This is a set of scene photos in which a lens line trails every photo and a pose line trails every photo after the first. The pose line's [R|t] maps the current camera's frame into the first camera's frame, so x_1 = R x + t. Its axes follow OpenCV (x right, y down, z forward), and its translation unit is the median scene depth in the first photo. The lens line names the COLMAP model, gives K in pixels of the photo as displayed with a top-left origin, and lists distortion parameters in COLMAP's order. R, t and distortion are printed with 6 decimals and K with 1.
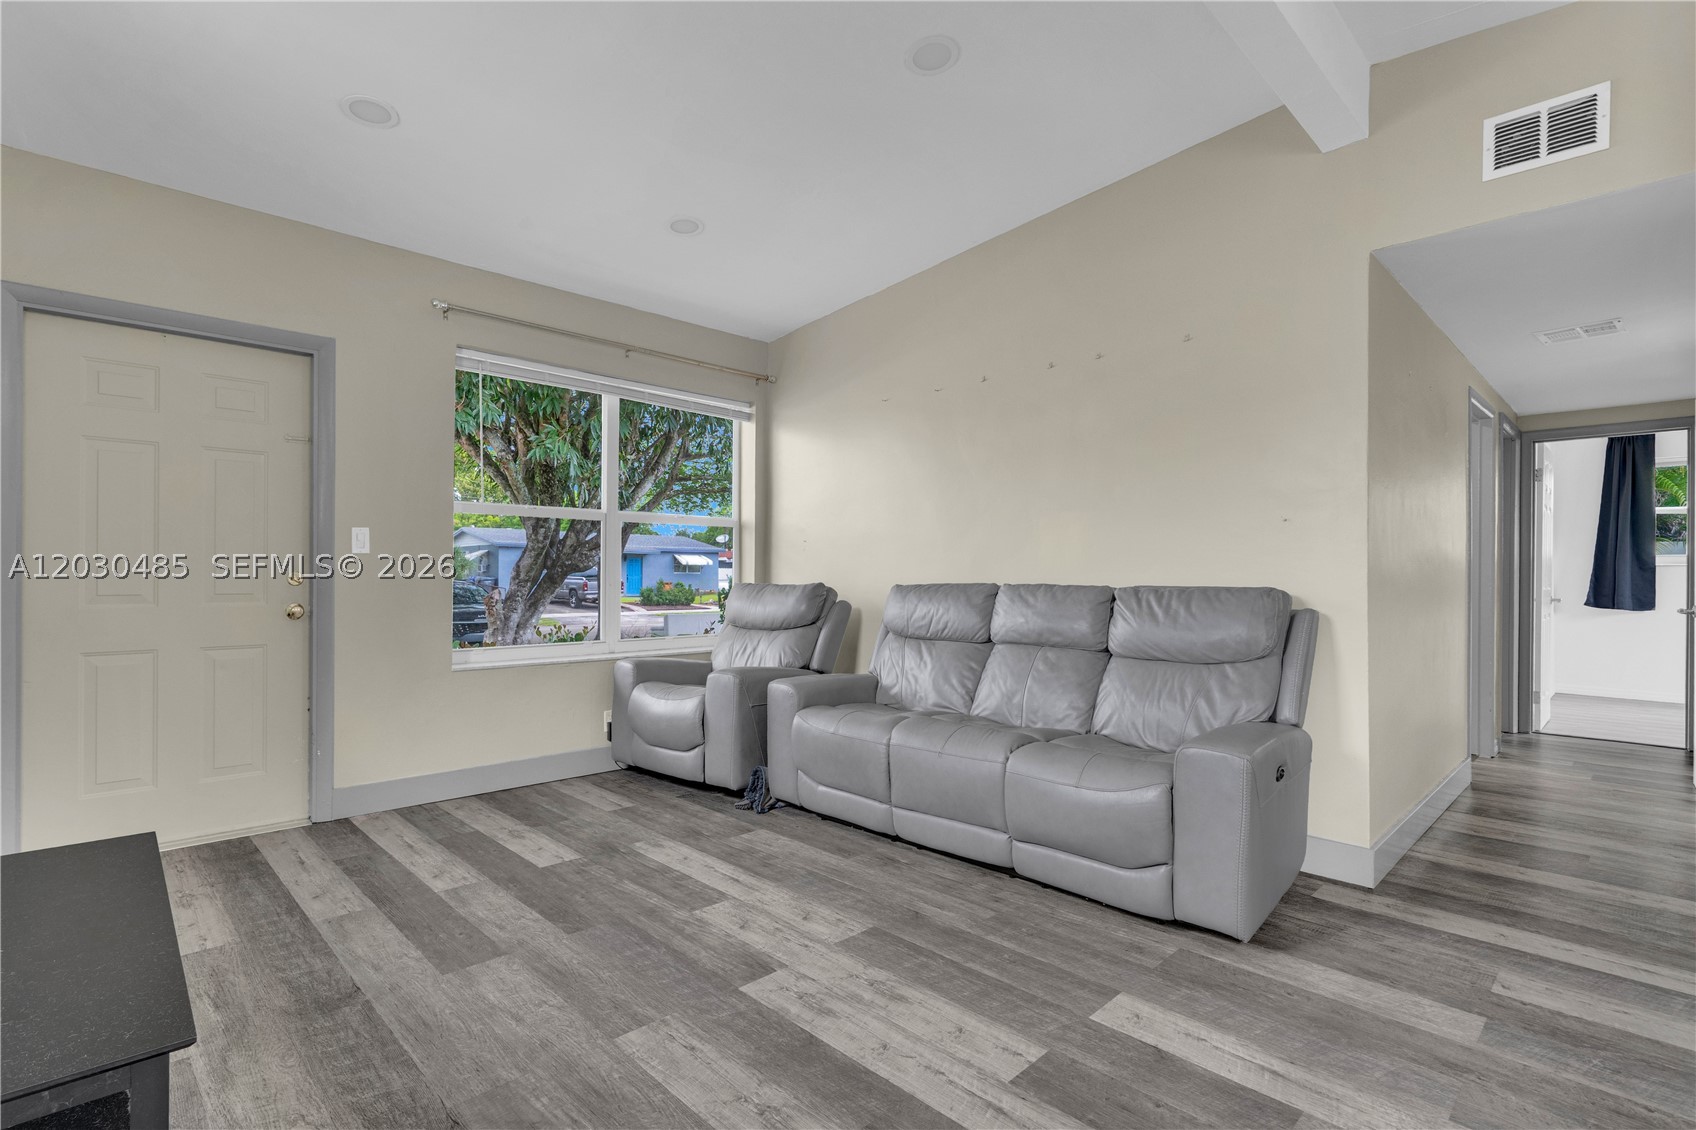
lens RADIAL K [[795.5, 0, 857.0], [0, 795.5, 572.5], [0, 0, 1]] dist [-0.007002, 0.003909]
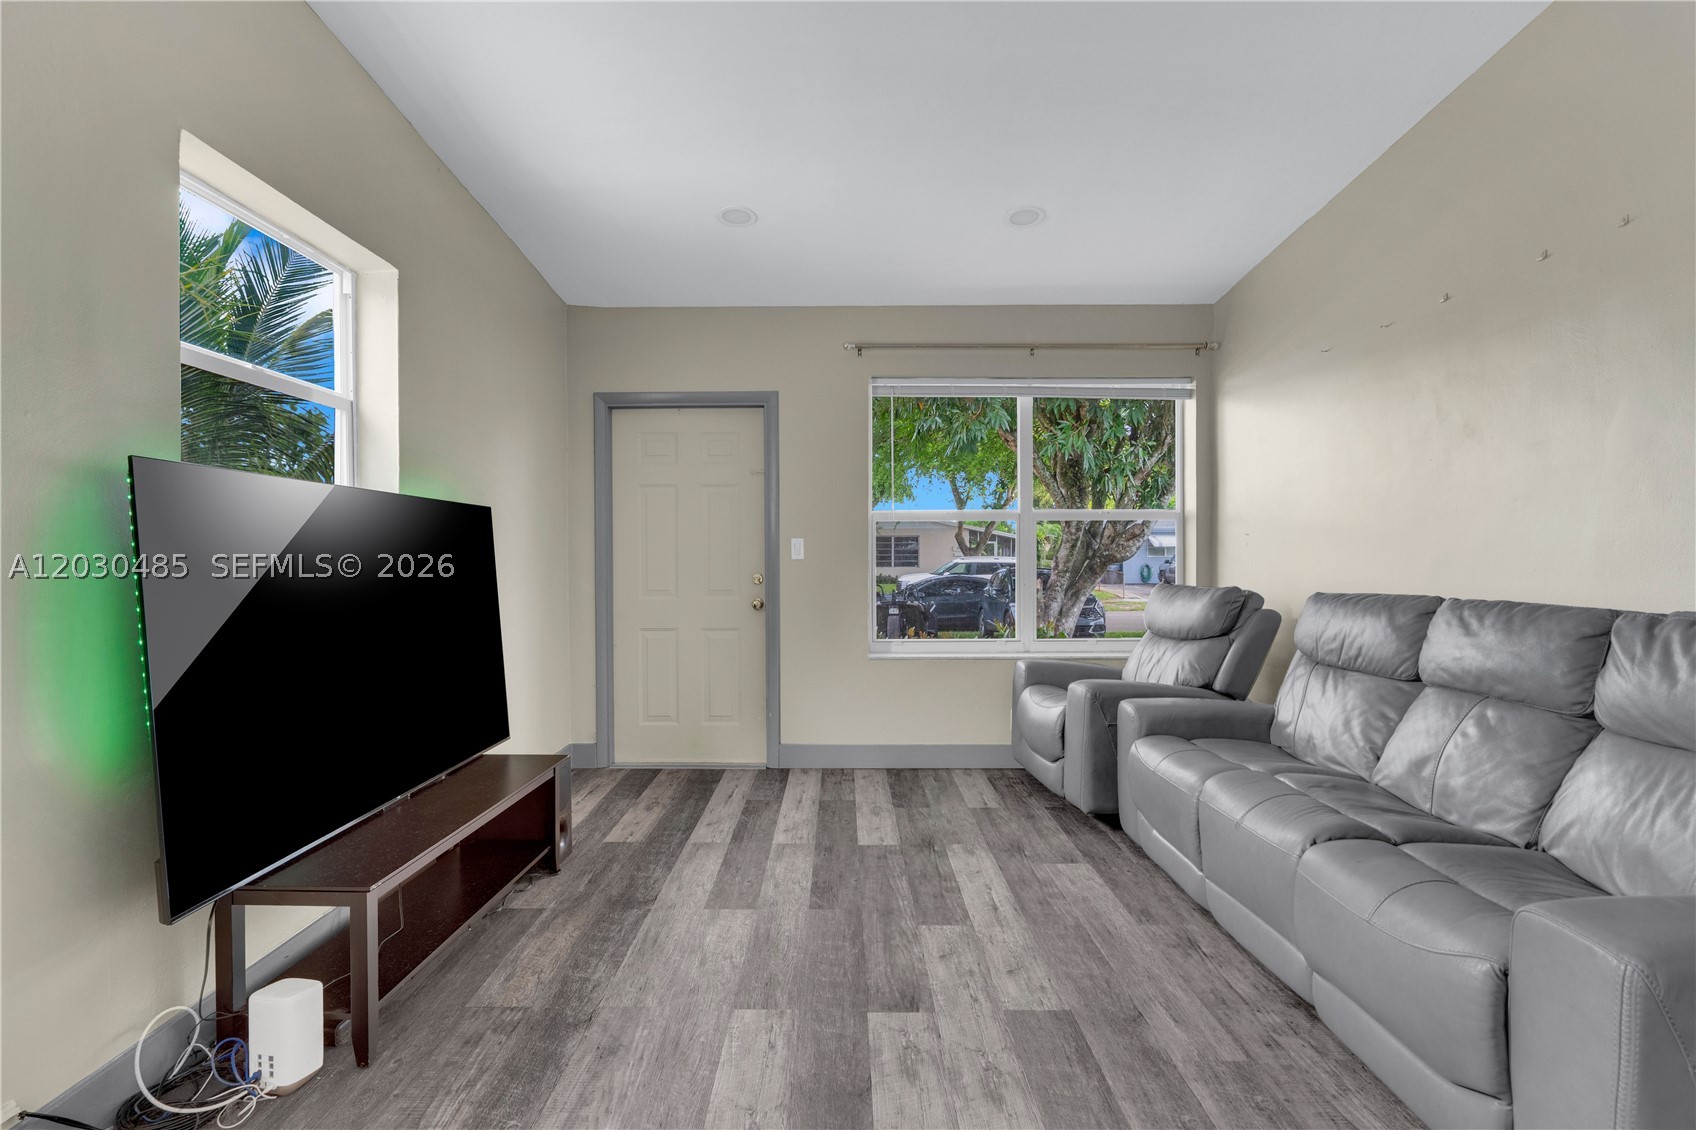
lens RADIAL K [[795.5, 0, 852.8], [0, 795.5, 560.4], [0, 0, 1]] dist [-0.007002, 0.003909]
pose [[0.712683, -0.003015, -0.701480, 0.370536], [0.007290, 0.999969, 0.003109, -0.029495], [0.701449, -0.007329, 0.712682, 0.199936]]
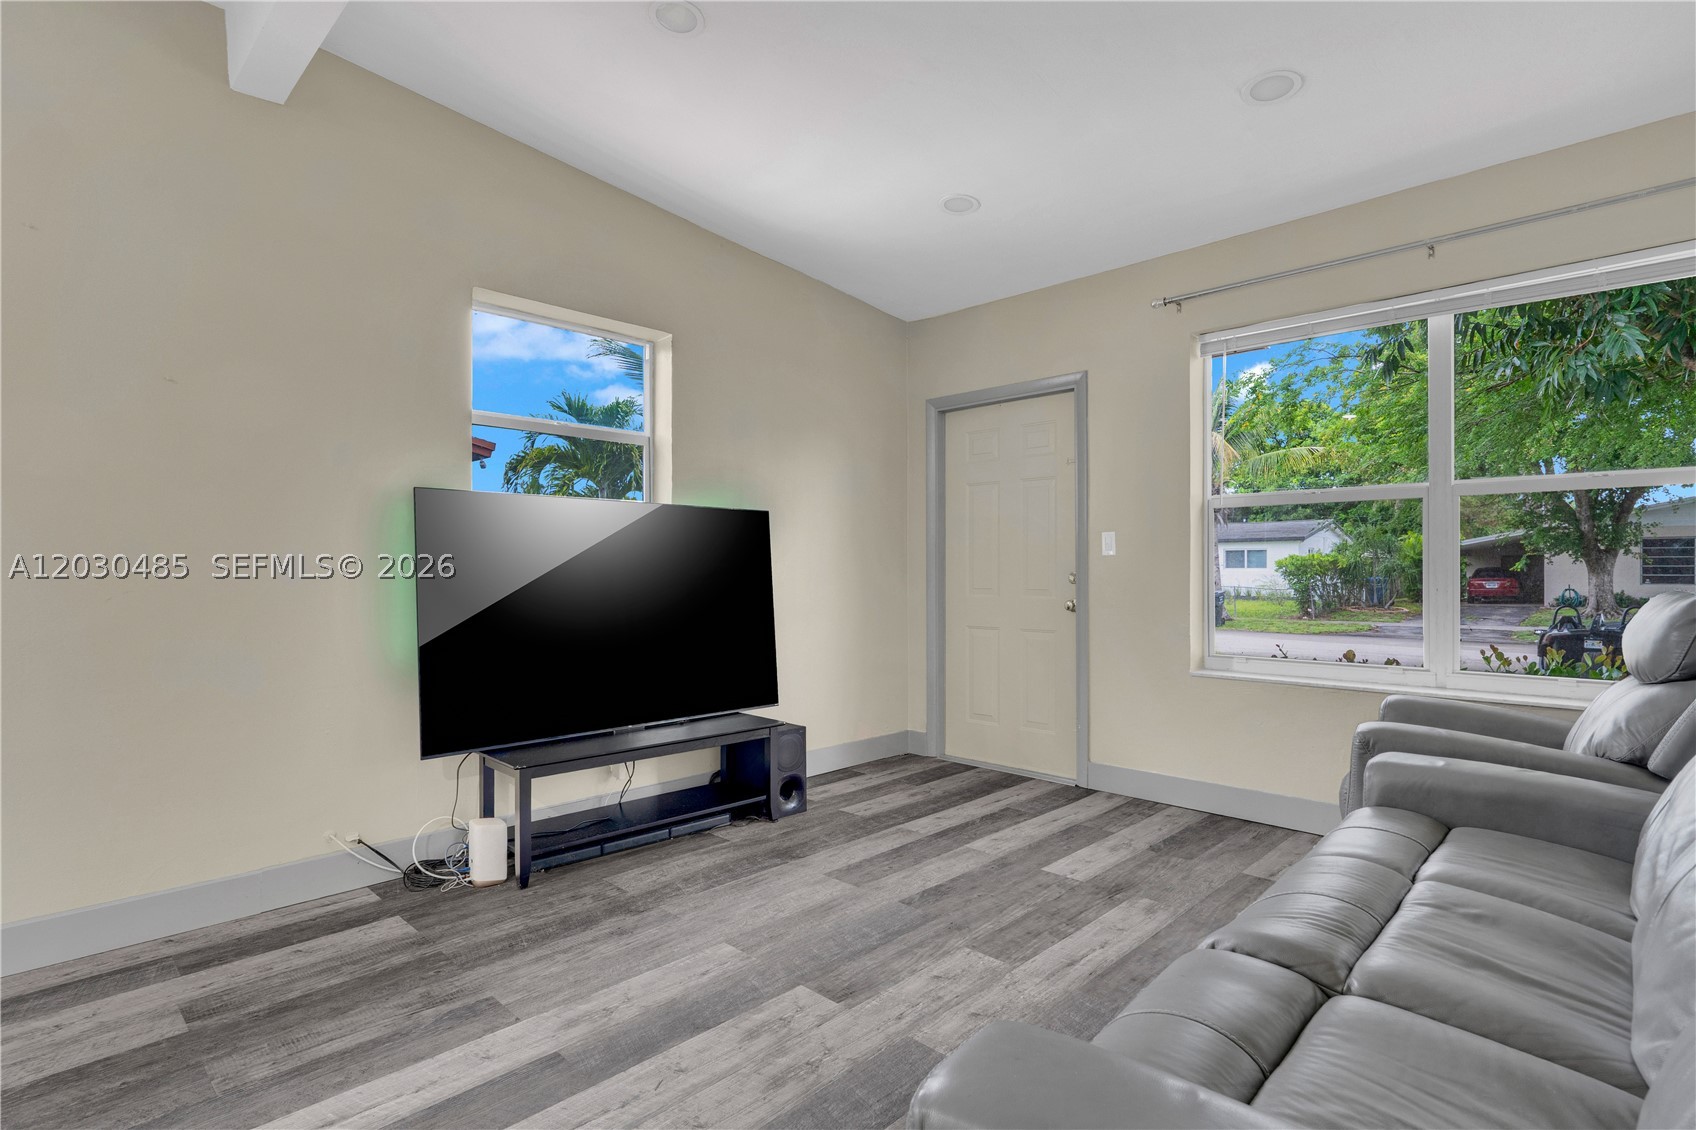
lens RADIAL K [[846.0, 0, 843.1], [0, 846.0, 572.6], [0, 0, 1]] dist [-0.001098, 0.000950]
pose [[0.013870, -0.003240, -0.999899, 0.645279], [0.003039, 0.999990, -0.003198, 0.002655], [0.999899, -0.002995, 0.013880, 0.725069]]
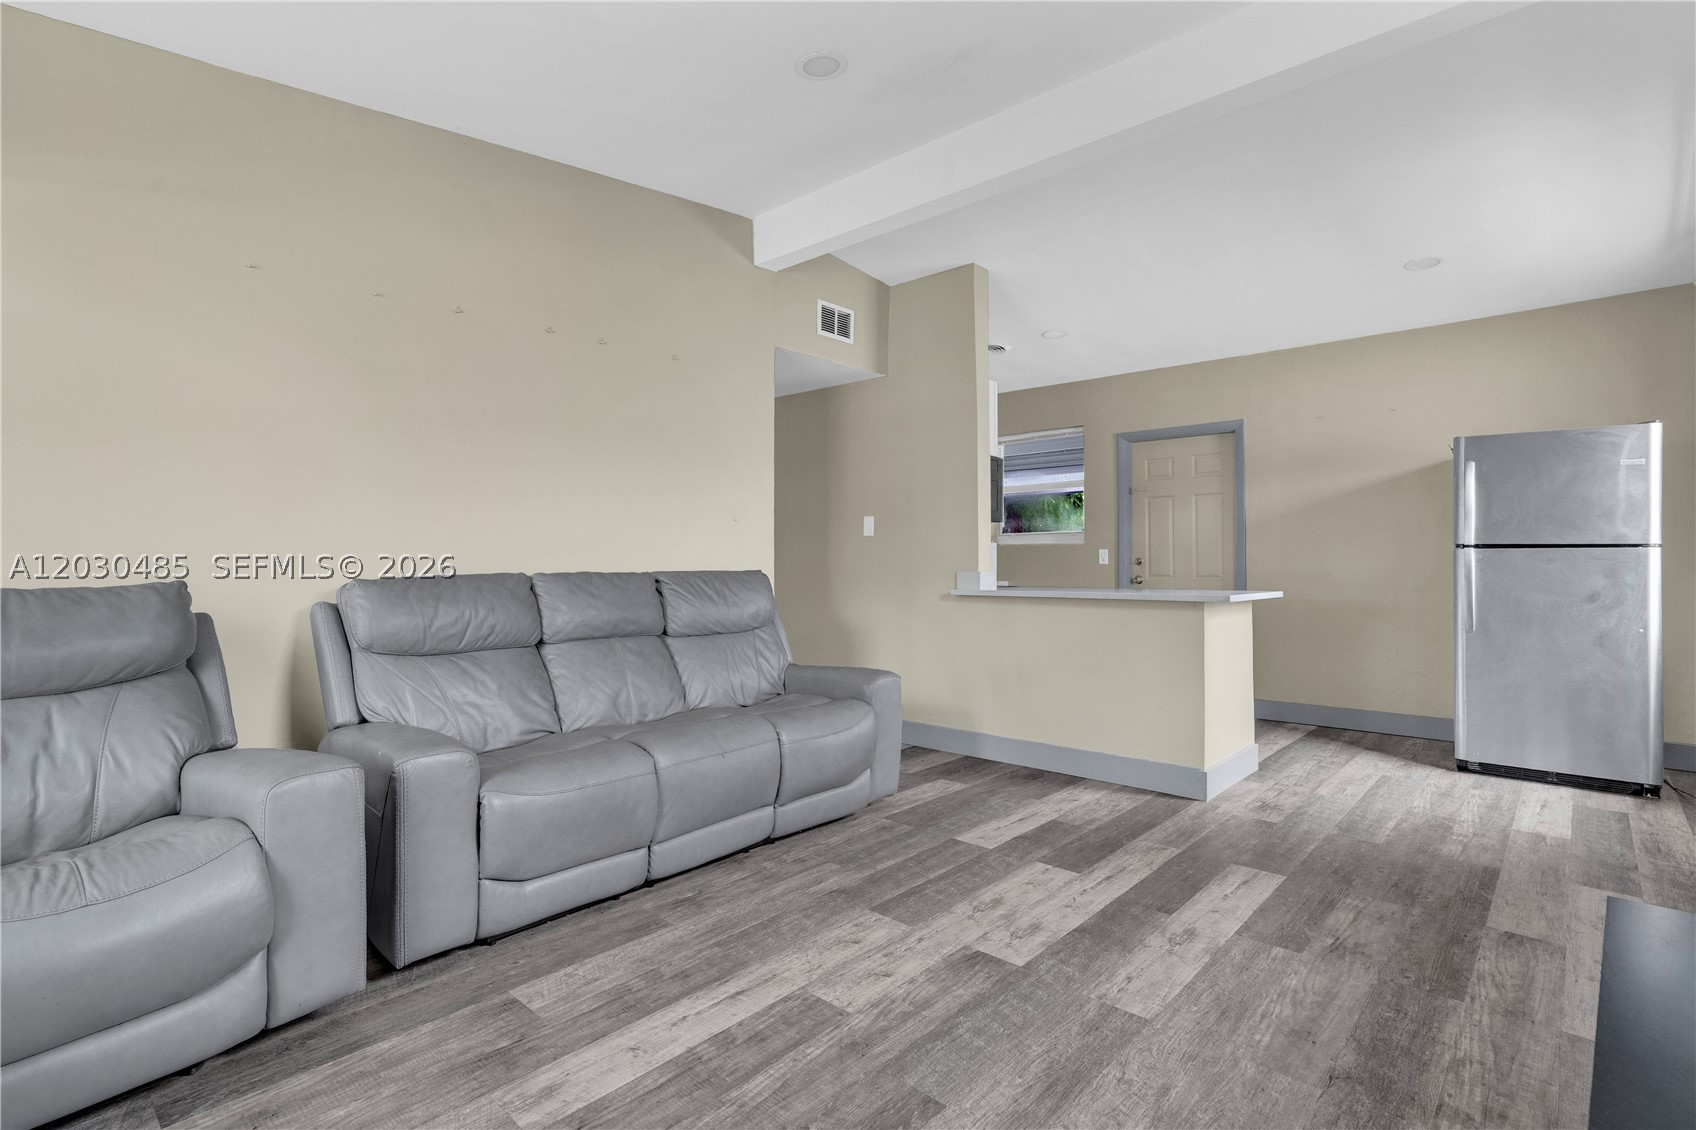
lens RADIAL K [[795.5, 0, 808.9], [0, 795.5, 549.8], [0, 0, 1]] dist [-0.007002, 0.003909]
pose [[-0.003112, 0.008673, 0.999958, -0.824009], [-0.000937, 0.999962, -0.008676, -0.004724], [-0.999995, -0.000964, -0.003103, 0.891101]]
